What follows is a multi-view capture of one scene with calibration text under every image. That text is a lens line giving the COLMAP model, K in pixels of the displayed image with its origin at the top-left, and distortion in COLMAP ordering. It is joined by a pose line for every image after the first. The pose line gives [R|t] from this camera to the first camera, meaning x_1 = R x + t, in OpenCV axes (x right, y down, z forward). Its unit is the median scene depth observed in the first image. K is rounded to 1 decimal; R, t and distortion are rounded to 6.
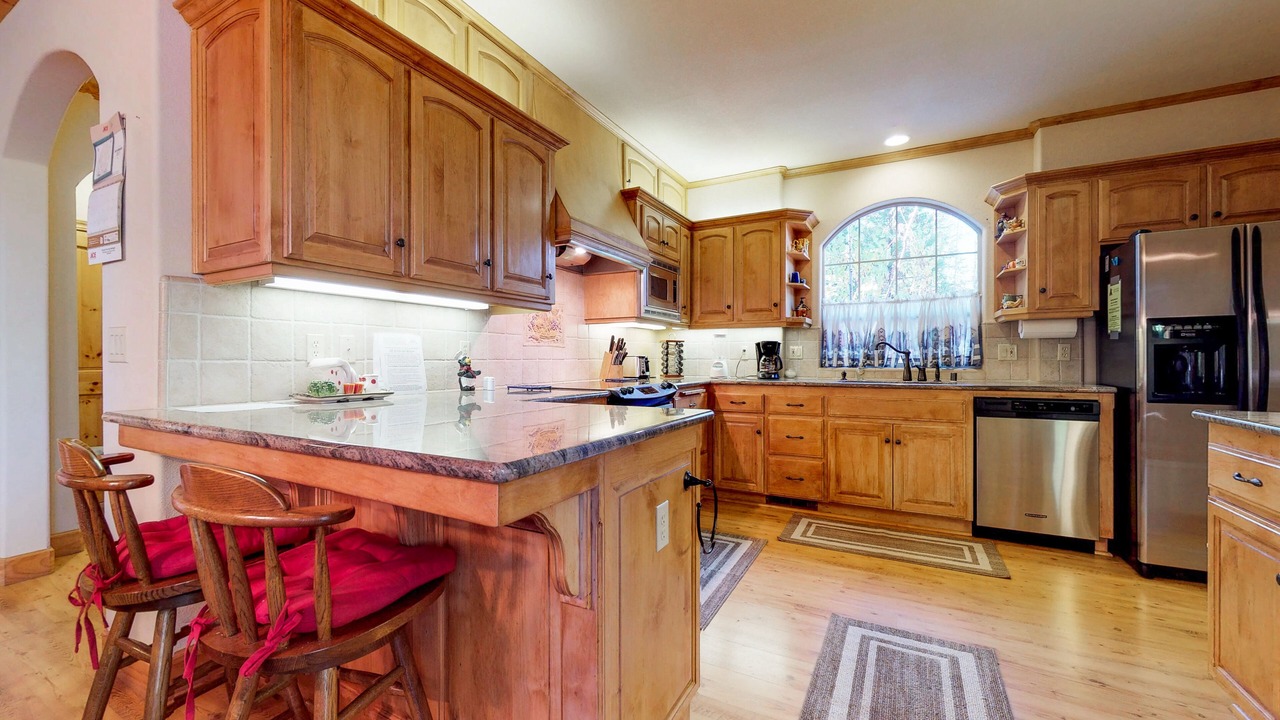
lens RADIAL K [[497.8, 0, 639.4], [0, 497.8, 360.7], [0, 0, 1]] dist [0.001830, 0.000071]
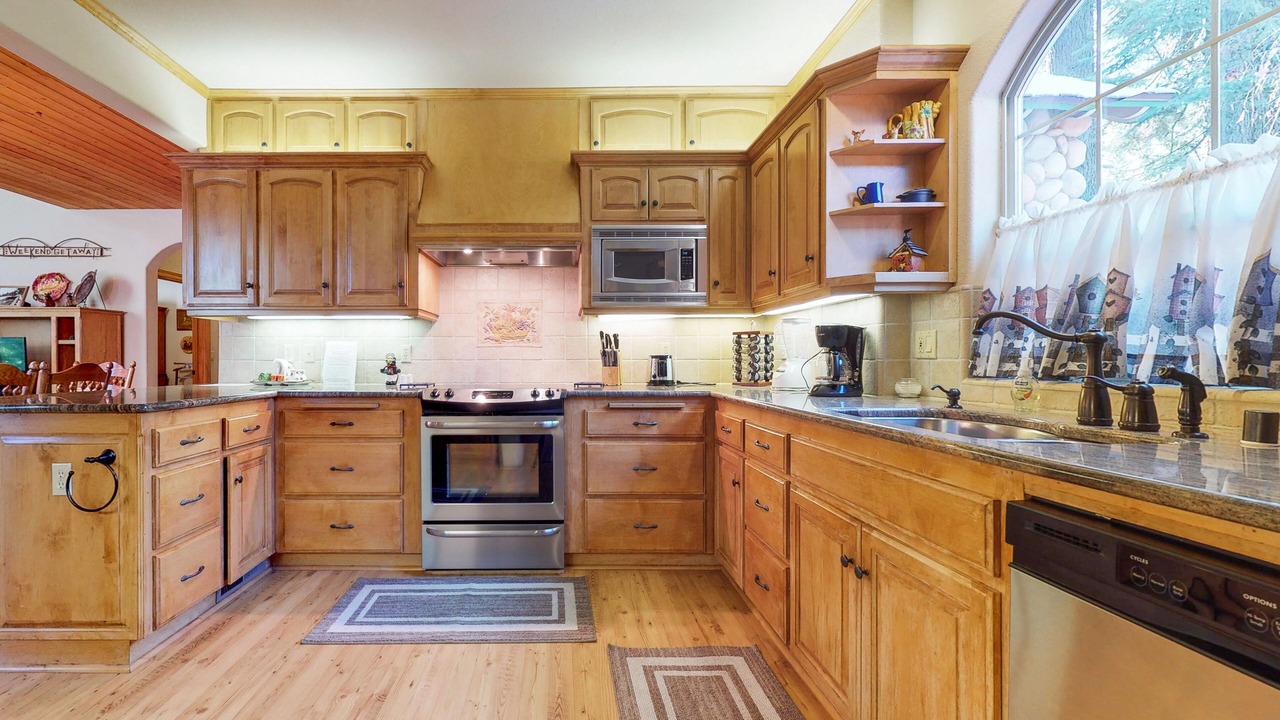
lens RADIAL K [[536.5, 0, 639.0], [0, 536.5, 359.5], [0, 0, 1]] dist [0.000467, -0.000053]
pose [[0.473997, 0.000329, -0.880527, 0.859538], [-0.001192, 0.999999, -0.000268, -0.002404], [0.880526, 0.001177, 0.473997, 0.691696]]
